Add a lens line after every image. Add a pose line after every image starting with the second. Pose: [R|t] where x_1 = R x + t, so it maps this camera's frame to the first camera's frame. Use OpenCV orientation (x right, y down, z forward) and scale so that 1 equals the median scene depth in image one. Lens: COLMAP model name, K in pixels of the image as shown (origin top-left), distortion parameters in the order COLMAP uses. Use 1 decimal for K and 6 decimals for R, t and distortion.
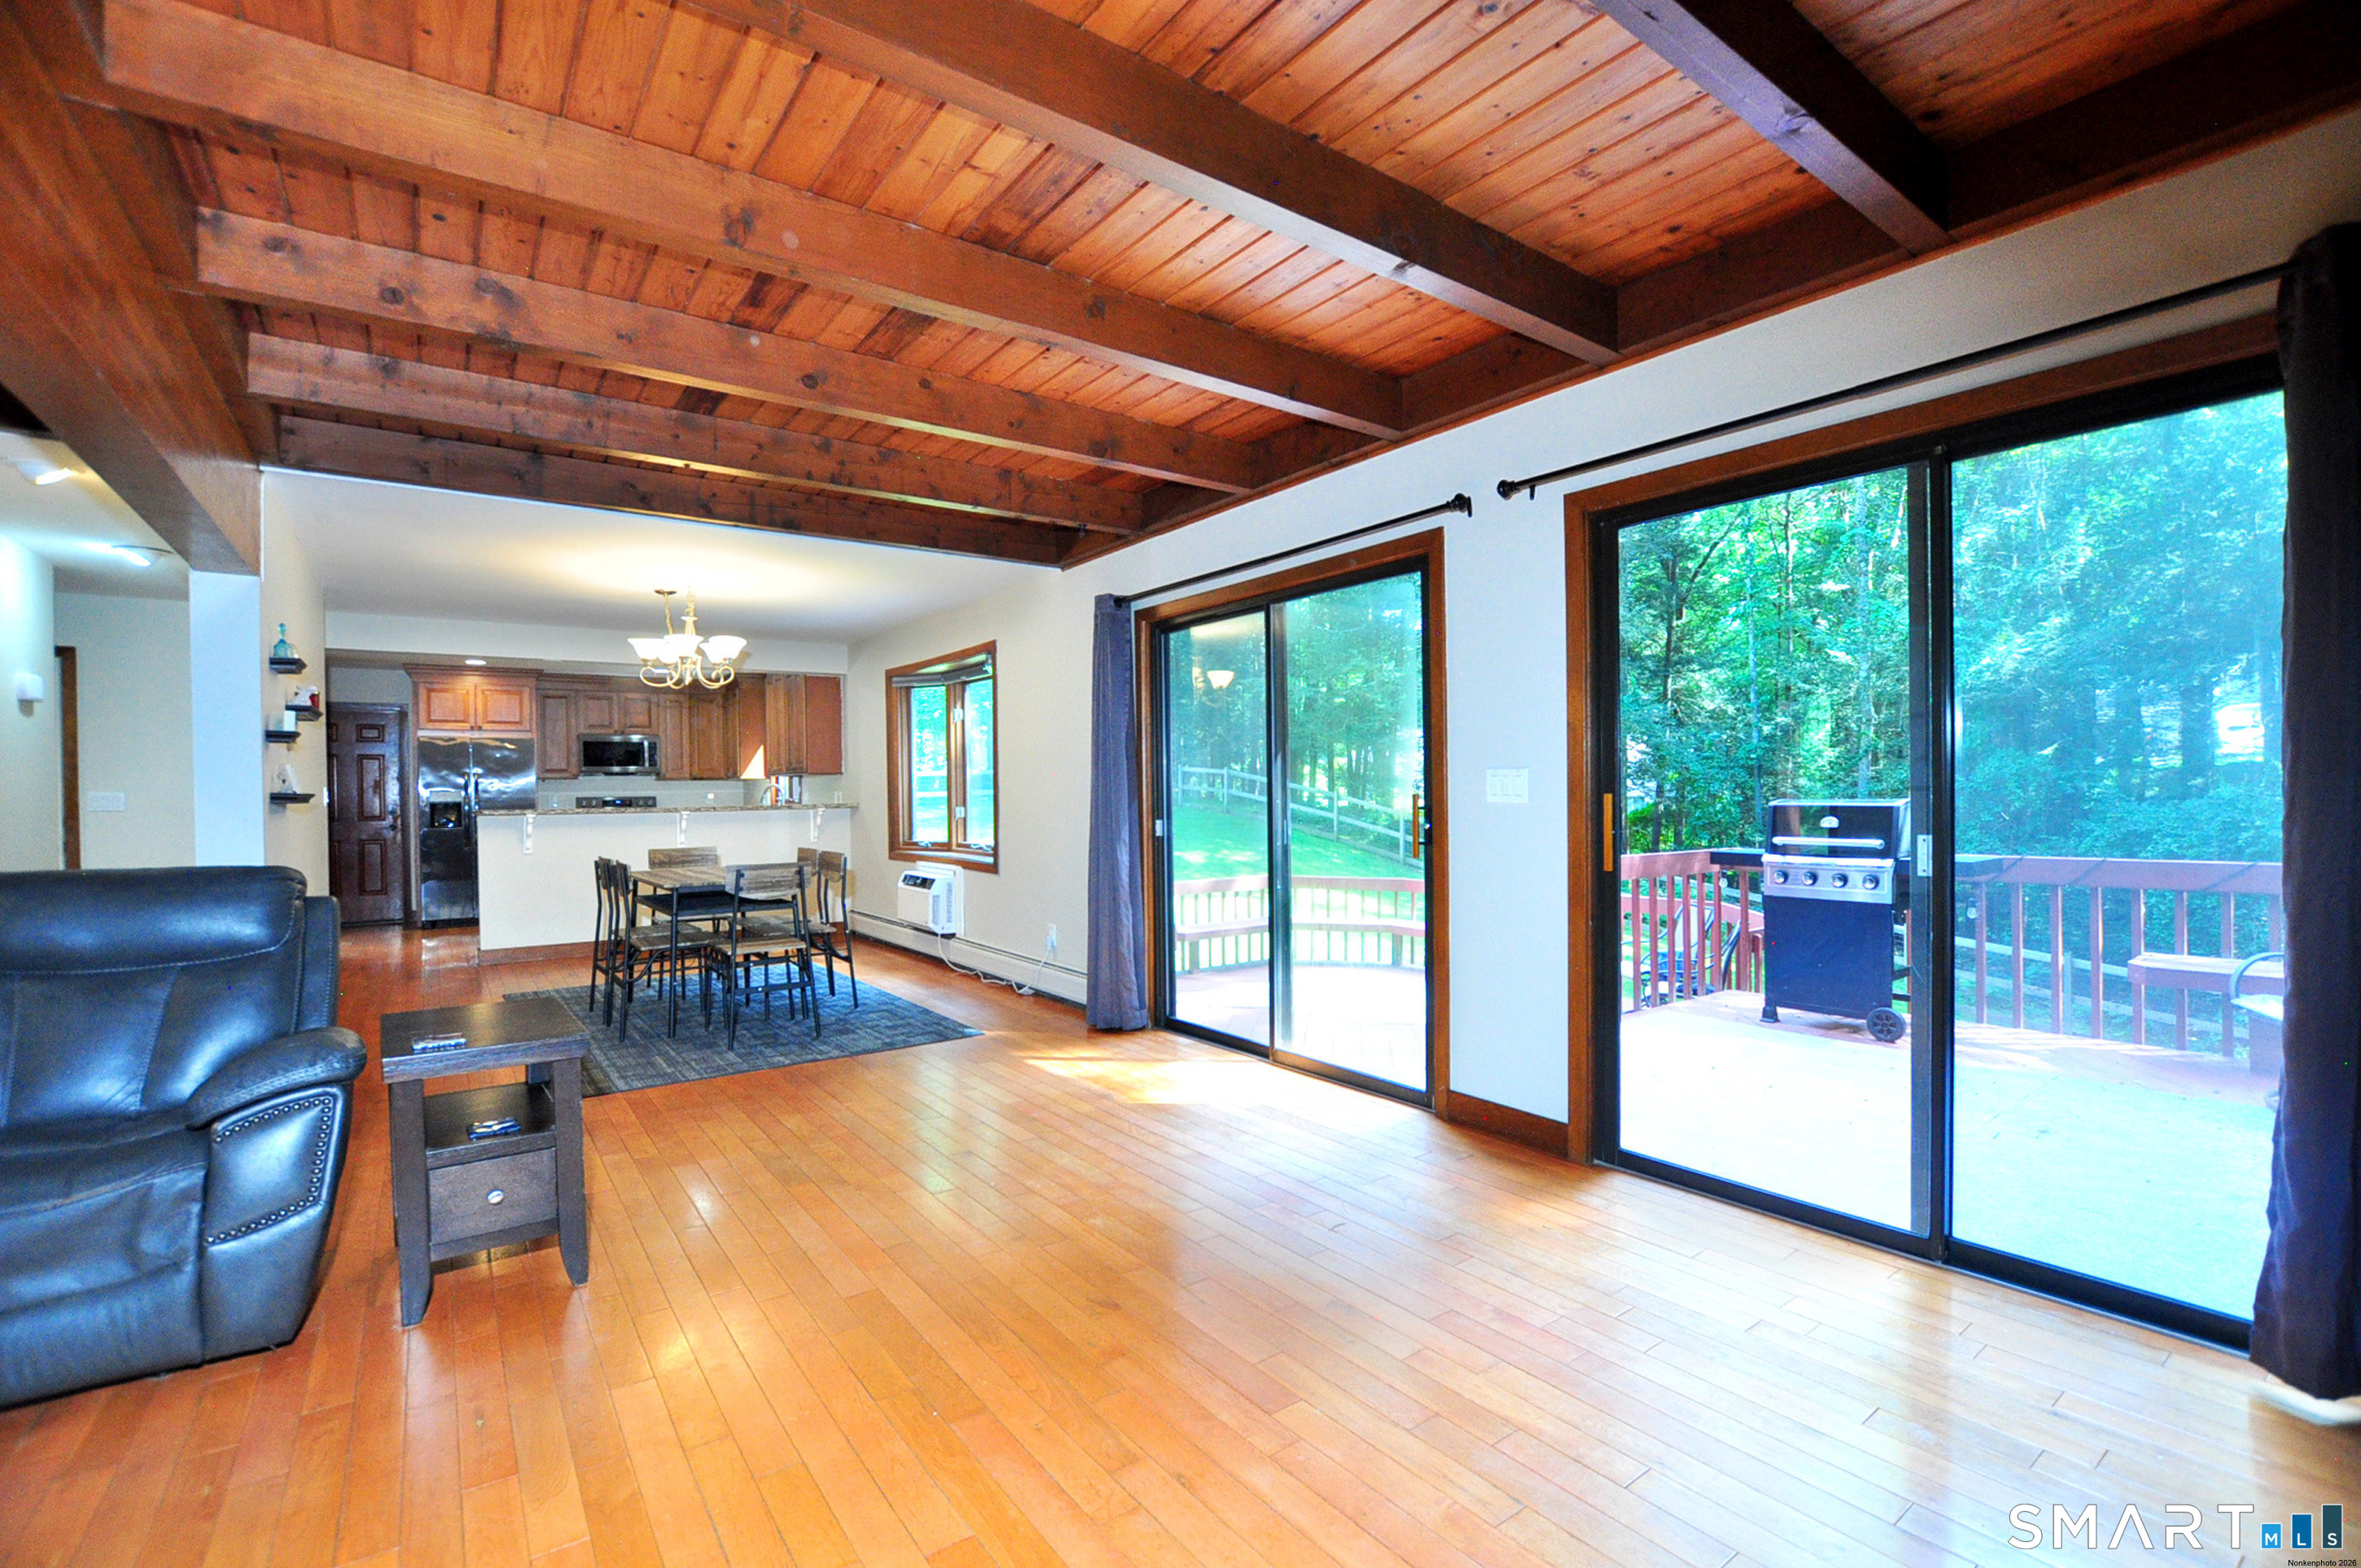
lens RADIAL K [[1035.4, 0, 1190.5], [0, 1035.4, 795.6], [0, 0, 1]] dist [-0.023409, -0.000083]
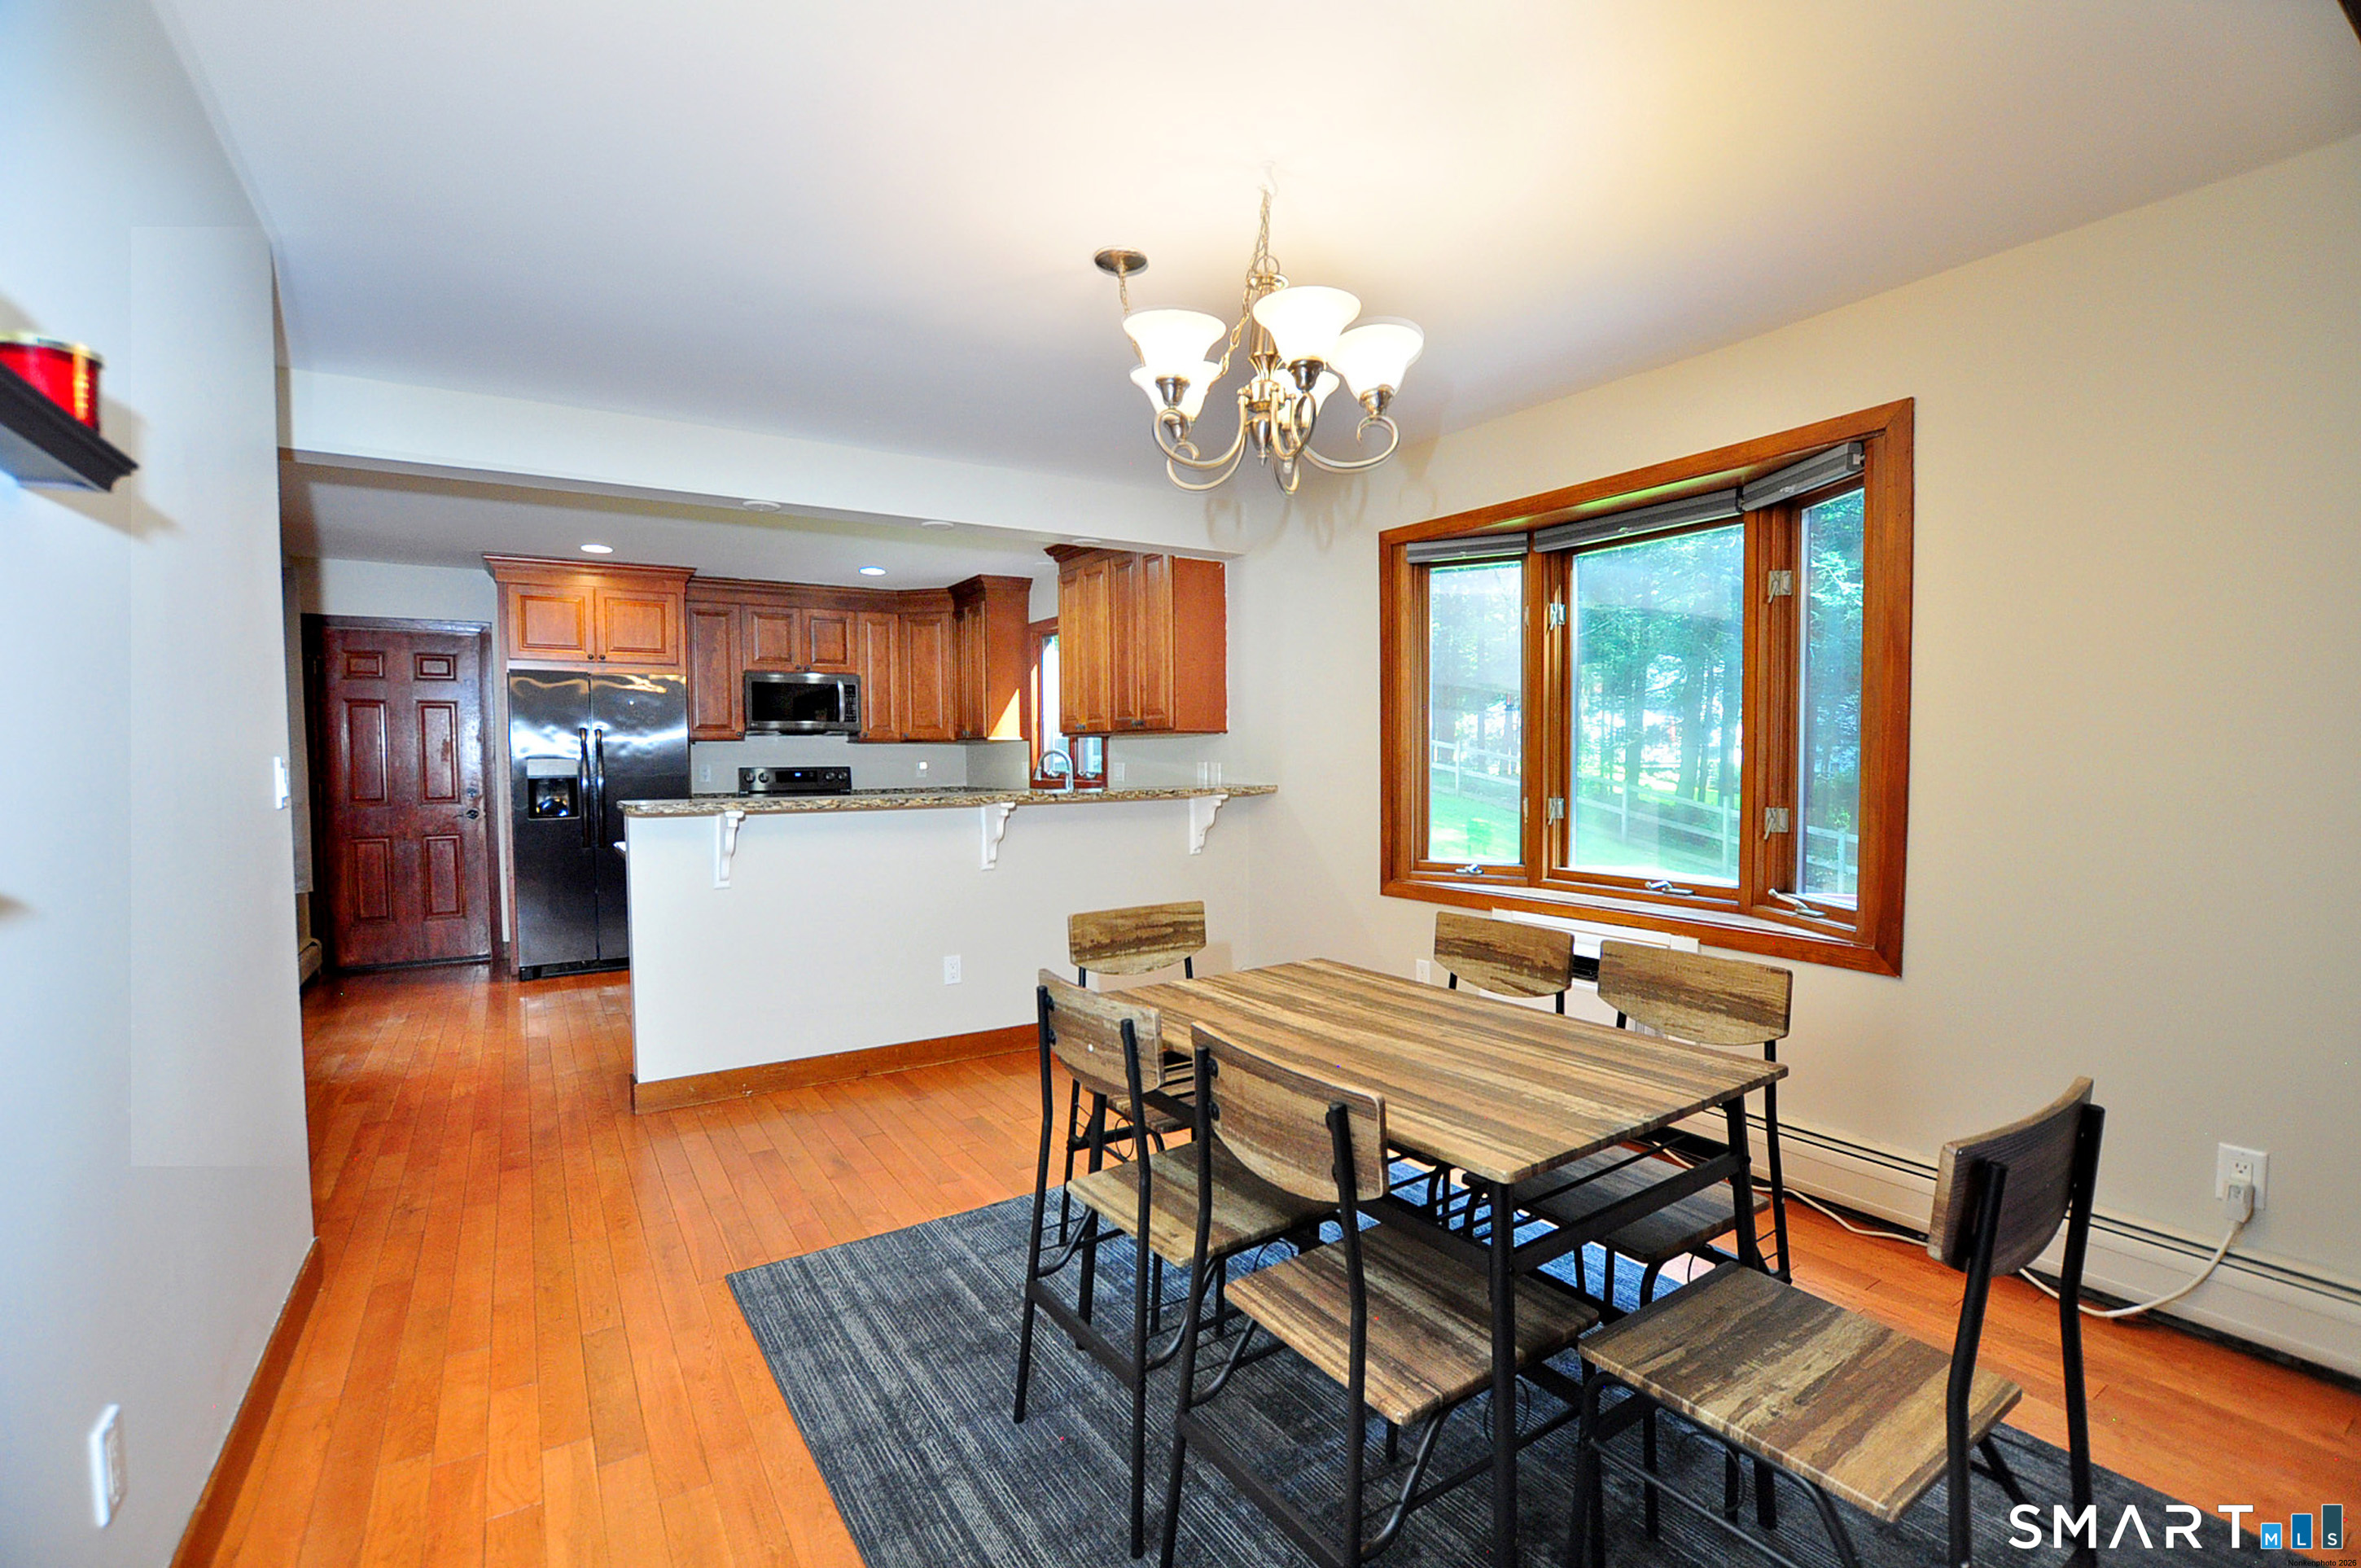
lens RADIAL K [[1035.4, 0, 1190.5], [0, 1035.4, 795.6], [0, 0, 1]] dist [-0.023409, -0.000083]
pose [[0.998396, 0.008044, -0.056034, -0.294915], [-0.006021, 0.999327, 0.036173, -0.006595], [0.056287, -0.035777, 0.997773, 0.384108]]
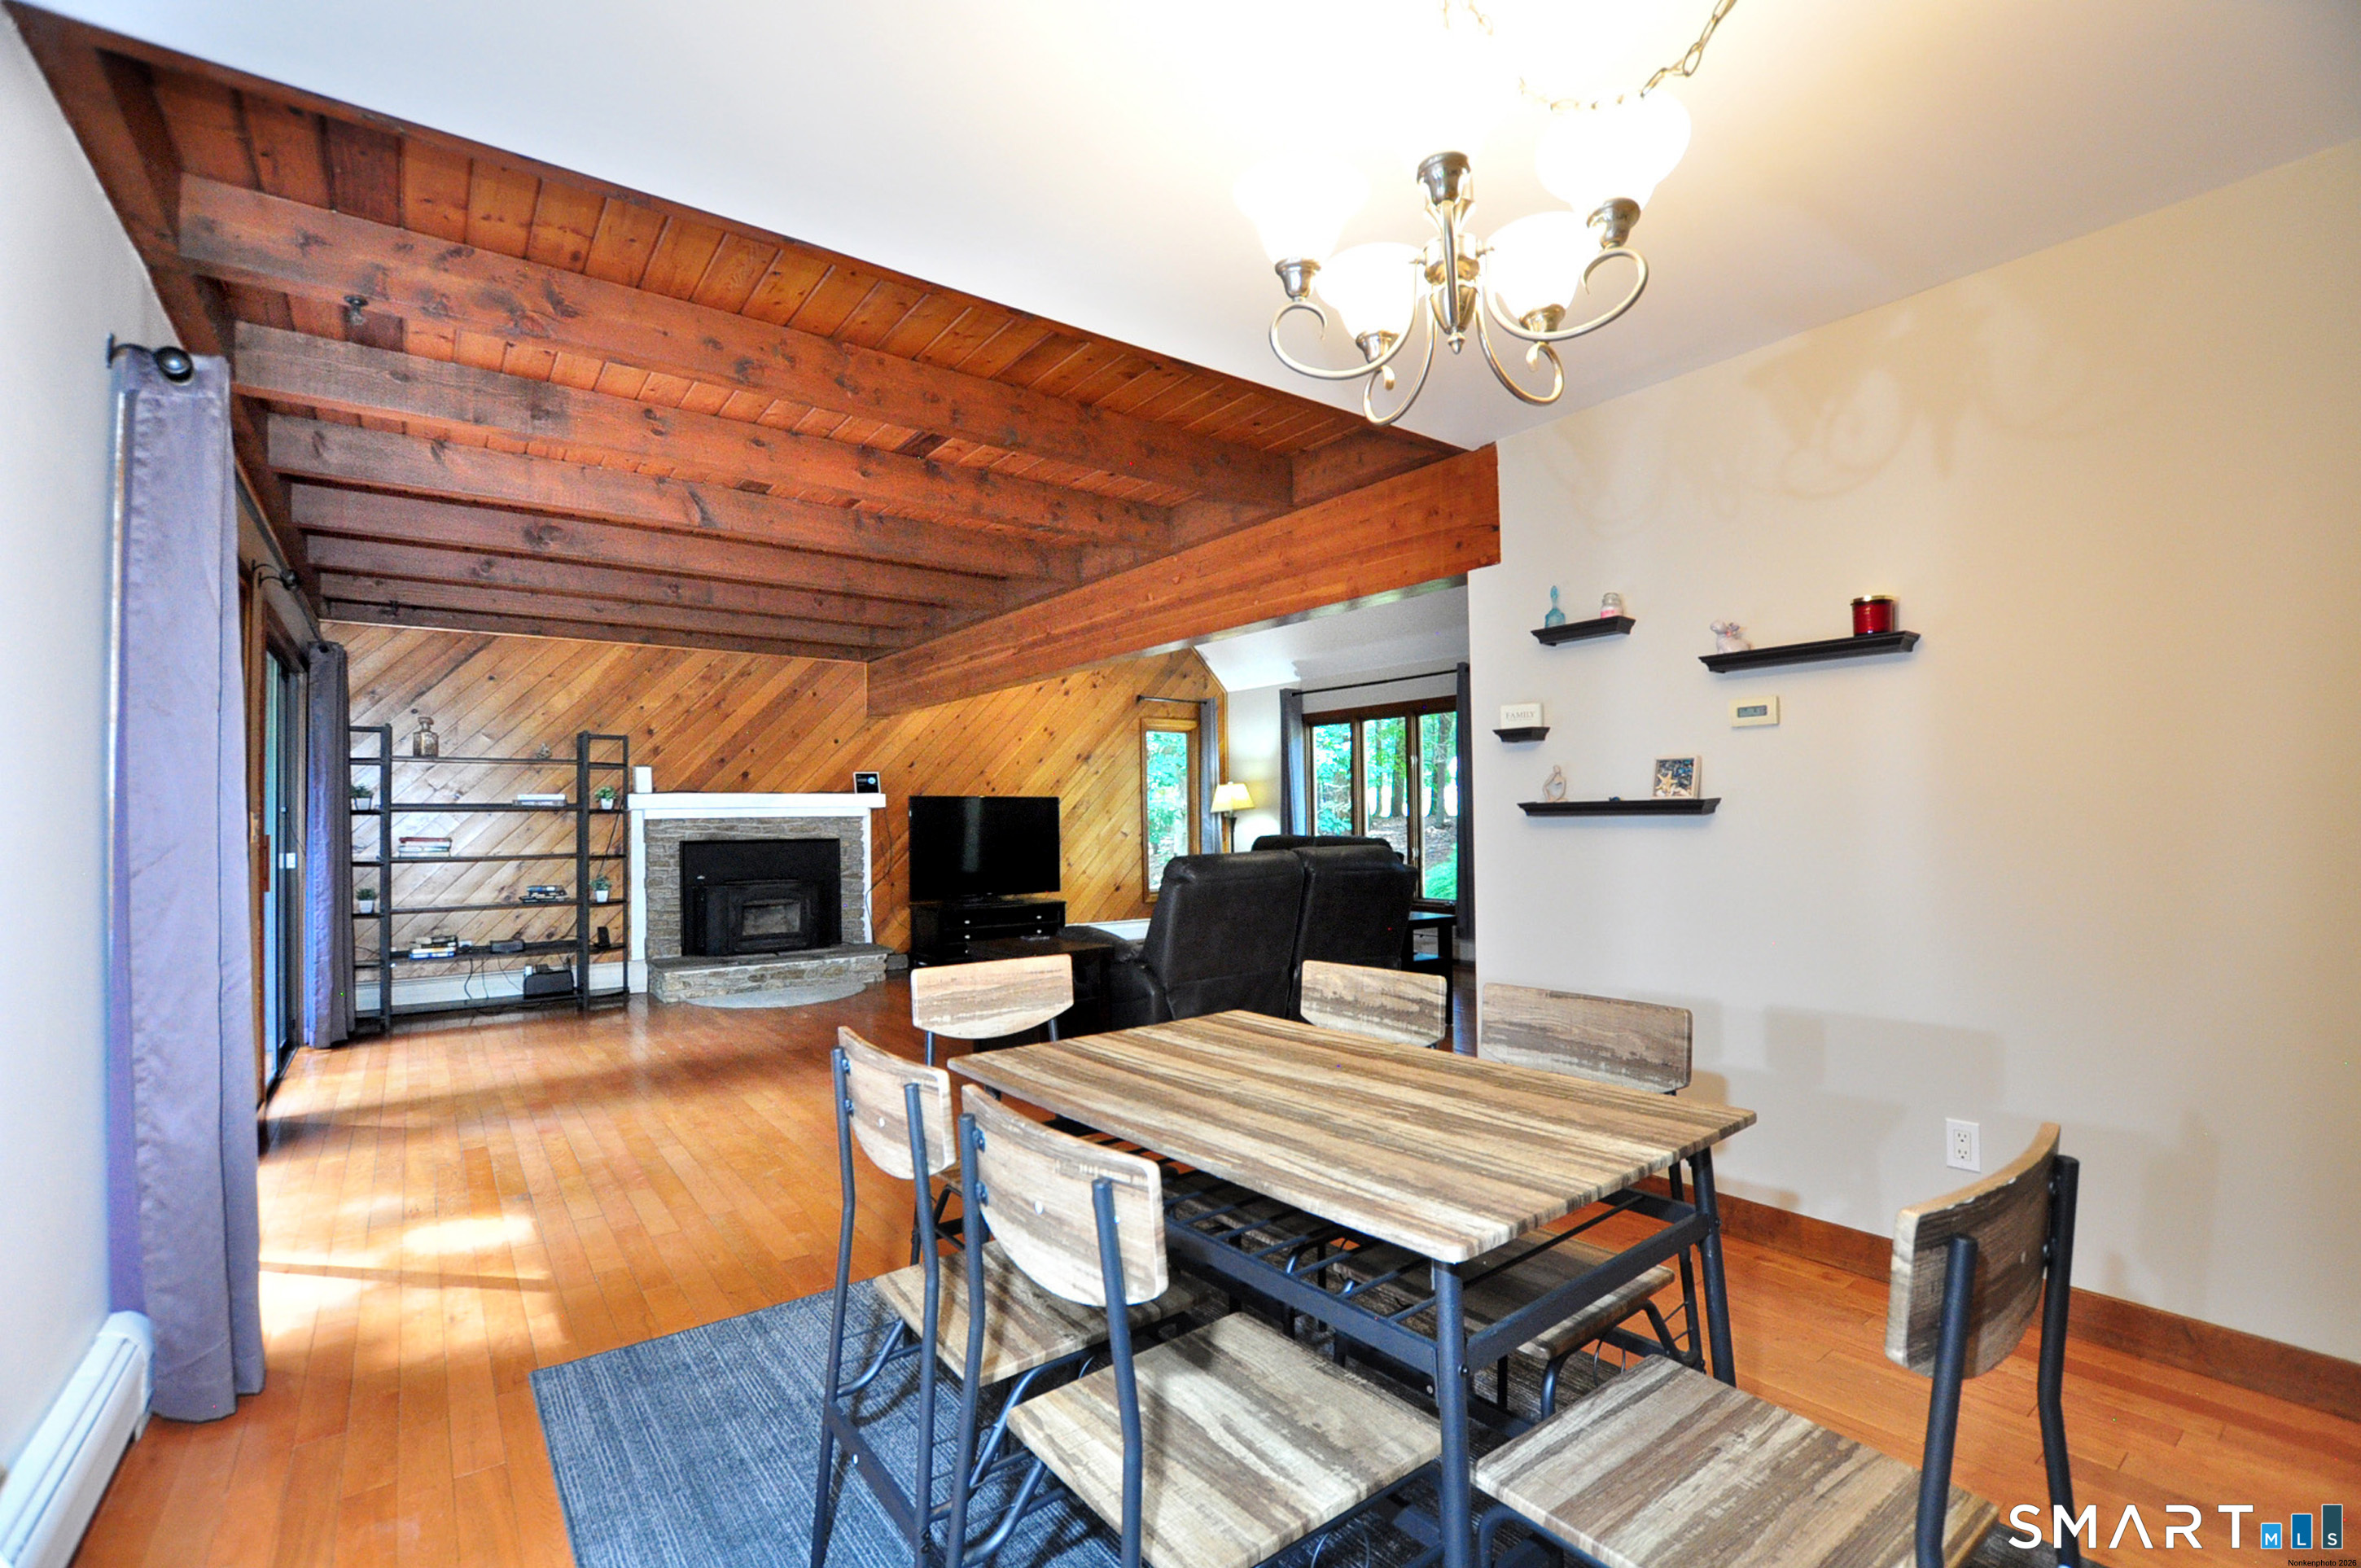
lens RADIAL K [[1035.4, 0, 1190.5], [0, 1035.4, 795.6], [0, 0, 1]] dist [-0.023409, -0.000083]
pose [[-0.999634, 0.021427, -0.016492, -0.249125], [0.021663, 0.999663, -0.014282, -0.001490], [0.016180, -0.014634, -0.999762, 0.747320]]
